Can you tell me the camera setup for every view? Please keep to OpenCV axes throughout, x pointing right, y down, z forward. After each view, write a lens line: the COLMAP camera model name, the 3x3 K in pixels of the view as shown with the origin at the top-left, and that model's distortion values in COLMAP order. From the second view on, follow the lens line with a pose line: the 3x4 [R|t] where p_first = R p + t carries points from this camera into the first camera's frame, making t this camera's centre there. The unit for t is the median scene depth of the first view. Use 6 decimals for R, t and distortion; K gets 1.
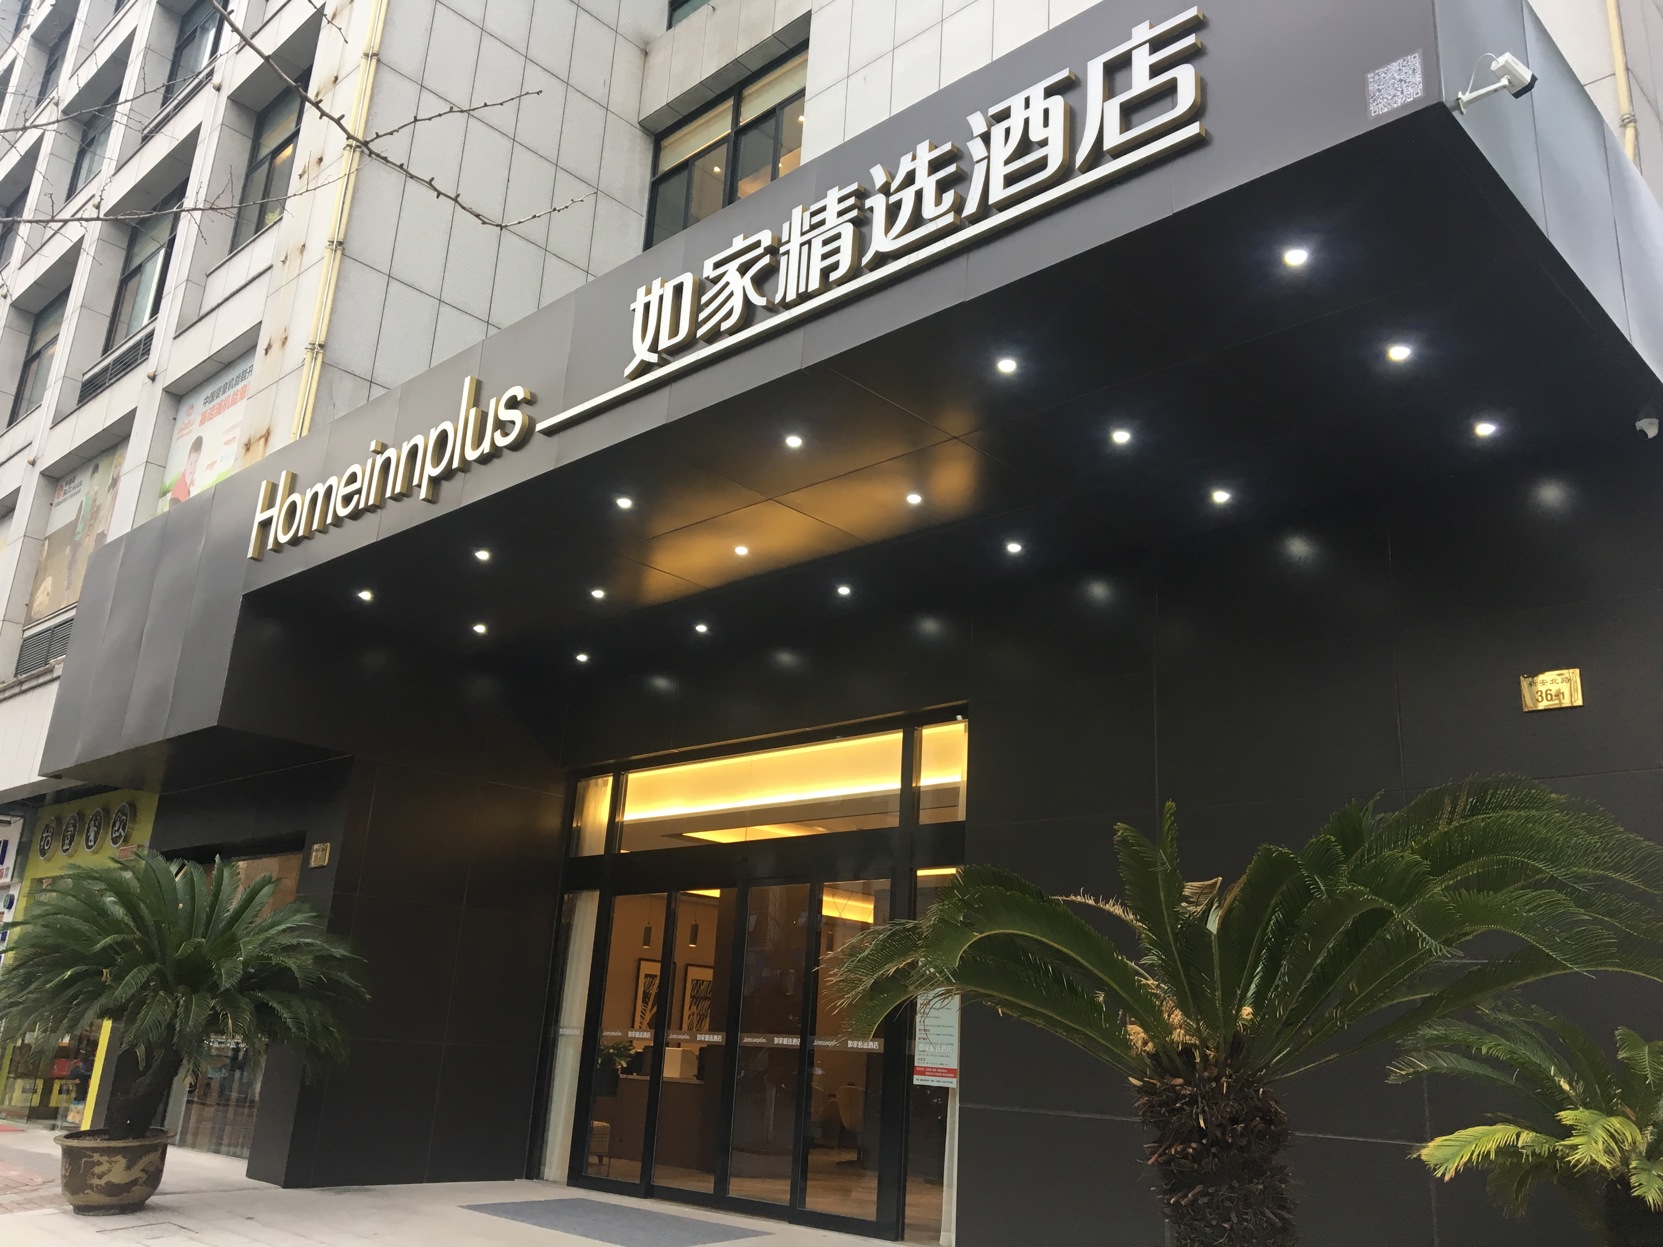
lens RADIAL K [[1379.1, 0, 831.5], [0, 1379.1, 623.5], [0, 0, 1]] dist [0.037895, -0.003003]
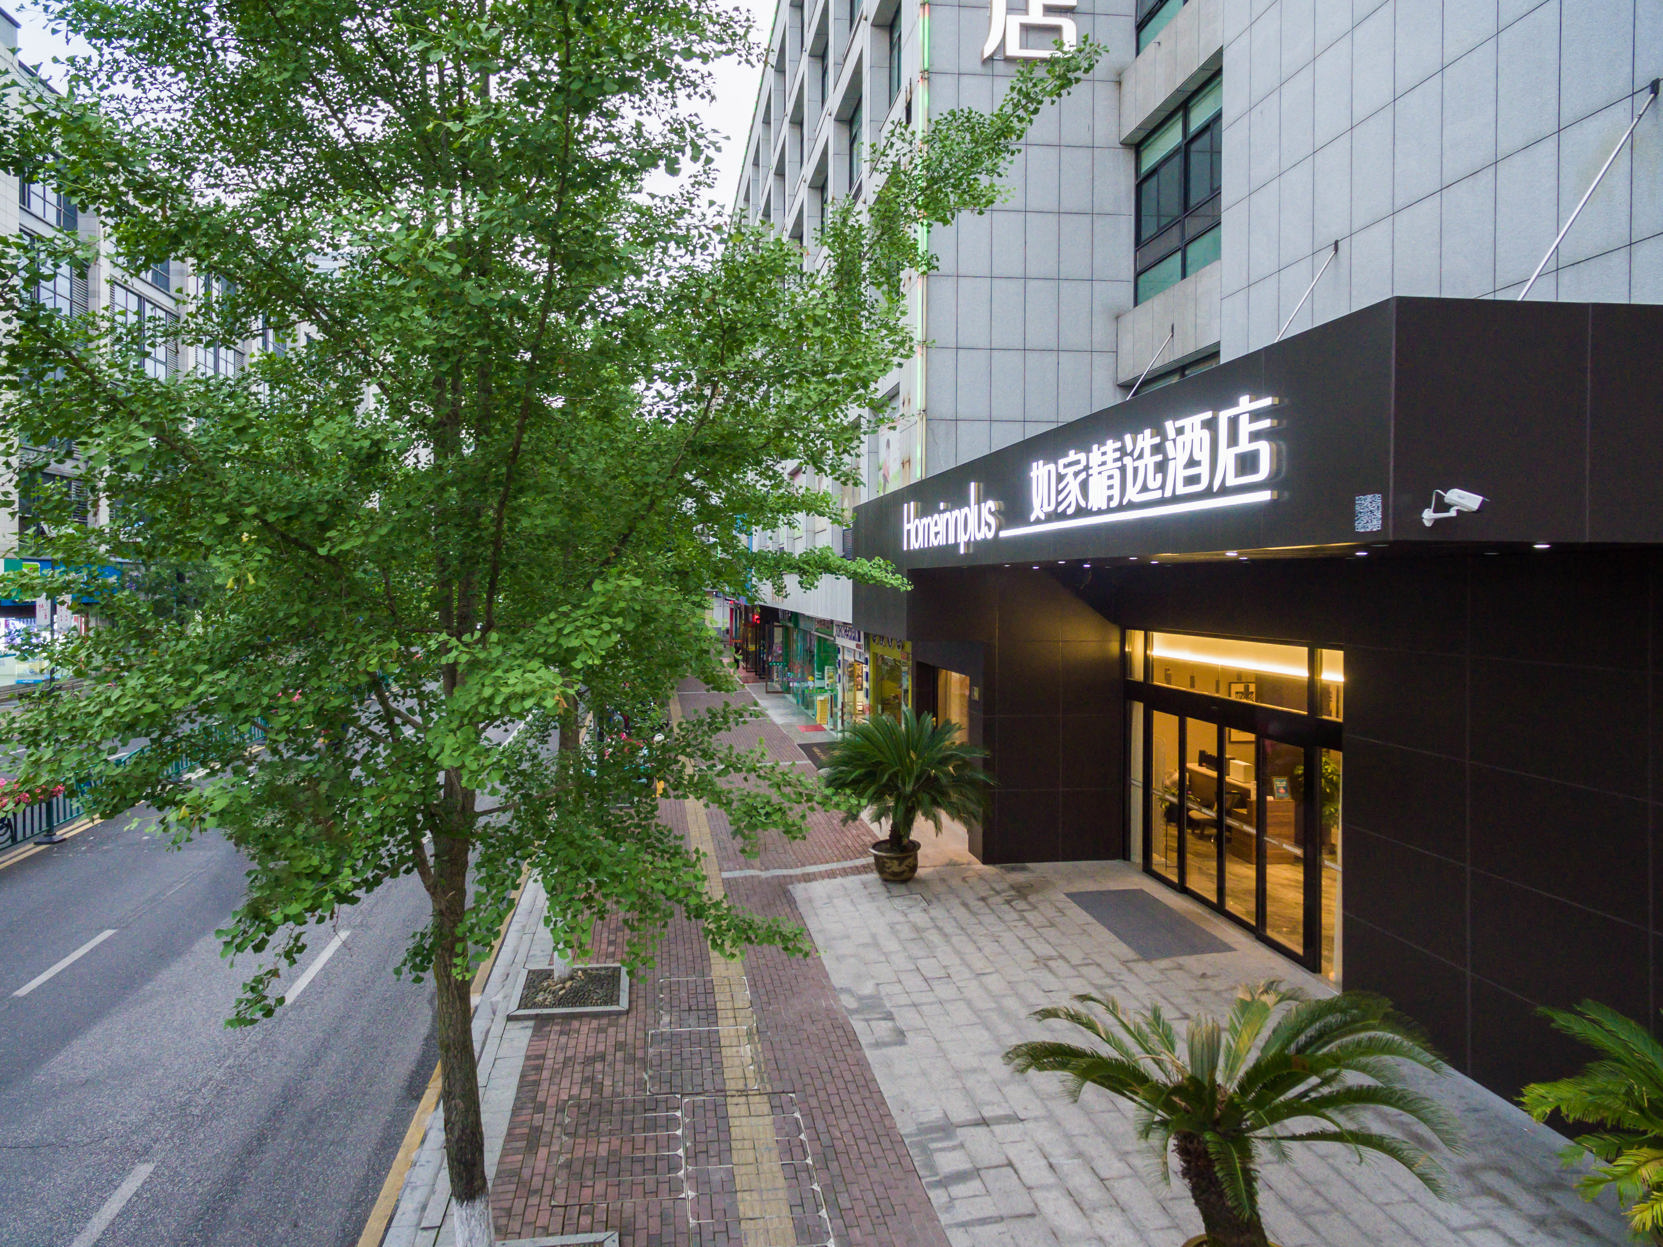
lens RADIAL K [[965.8, 0, 763.0], [0, 965.8, 582.5], [0, 0, 1]] dist [0.002309, -0.000219]
pose [[0.760497, -0.049760, -0.647432, 0.309631], [0.232216, 0.951963, 0.199604, -0.359360], [0.606399, -0.302143, 0.735520, -0.077677]]
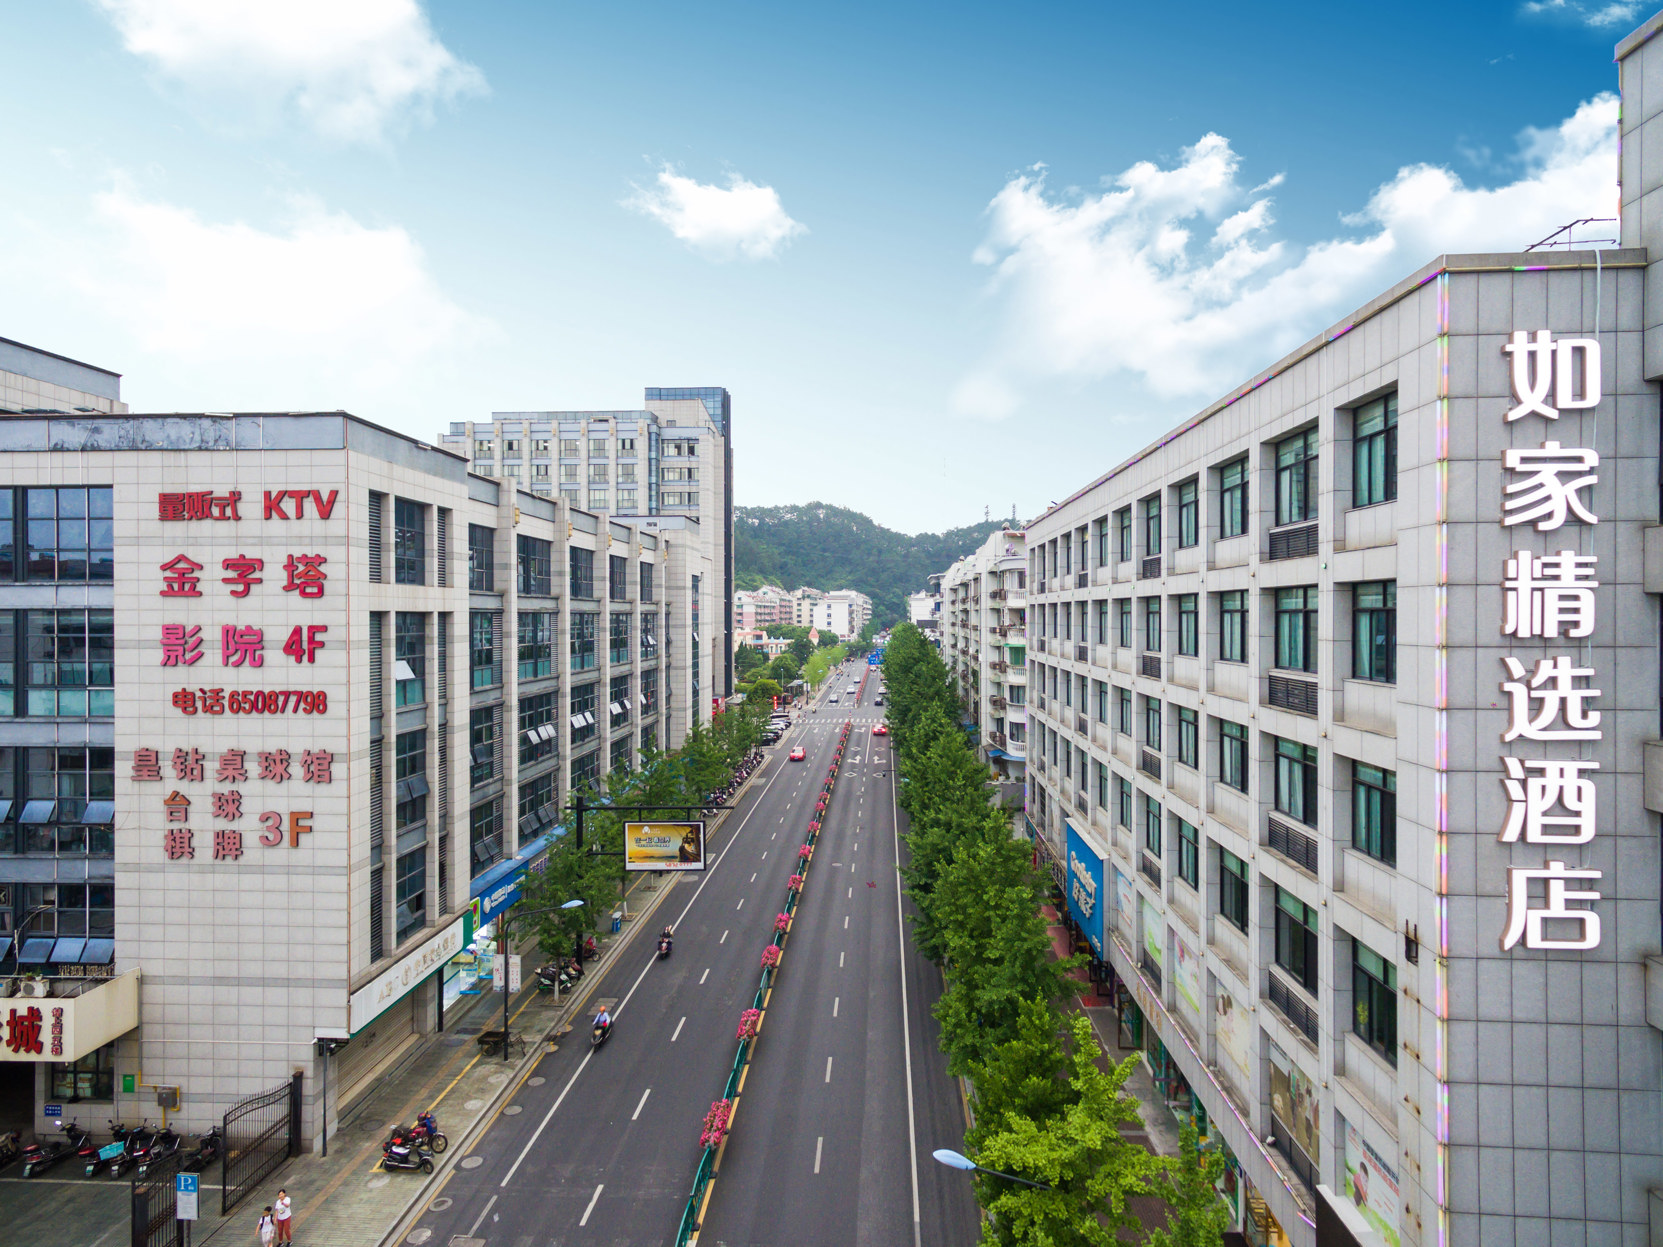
lens RADIAL K [[937.7, 0, 834.2], [0, 937.7, 618.9], [0, 0, 1]] dist [0.012709, 0.000062]
pose [[0.642819, -0.056588, -0.763925, 0.155045], [0.273859, 0.948334, 0.160196, -1.845489], [0.715391, -0.312185, 0.625105, -0.132388]]
